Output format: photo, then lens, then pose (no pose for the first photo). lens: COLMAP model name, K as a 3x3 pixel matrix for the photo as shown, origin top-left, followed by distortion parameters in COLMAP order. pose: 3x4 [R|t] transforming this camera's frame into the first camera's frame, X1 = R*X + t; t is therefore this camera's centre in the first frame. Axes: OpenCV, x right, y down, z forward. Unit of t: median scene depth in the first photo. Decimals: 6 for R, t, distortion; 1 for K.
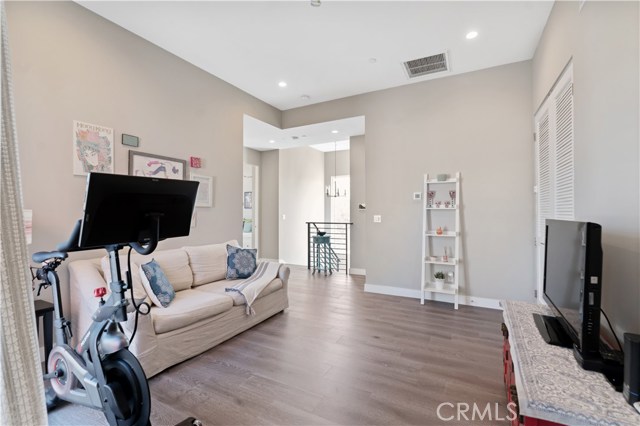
lens RADIAL K [[292.3, 0, 320.1], [0, 292.3, 215.9], [0, 0, 1]] dist [-0.000263, 0.000255]
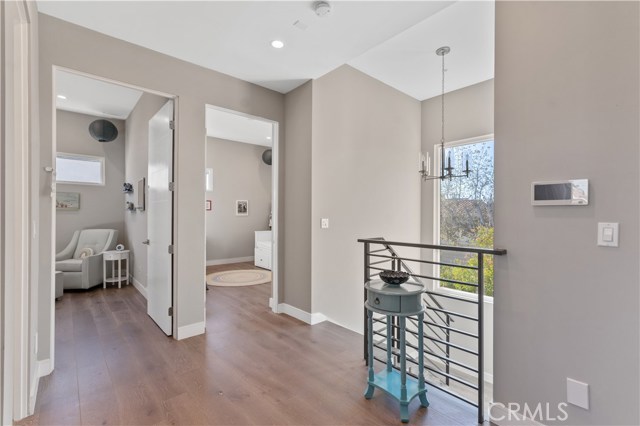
lens RADIAL K [[288.3, 0, 320.2], [0, 288.3, 211.0], [0, 0, 1]] dist [-0.004518, -0.000119]
pose [[0.937736, 0.000848, -0.347347, 0.032776], [-0.005767, 0.999897, -0.013126, -0.009230], [0.347300, 0.014312, 0.937645, 0.571184]]
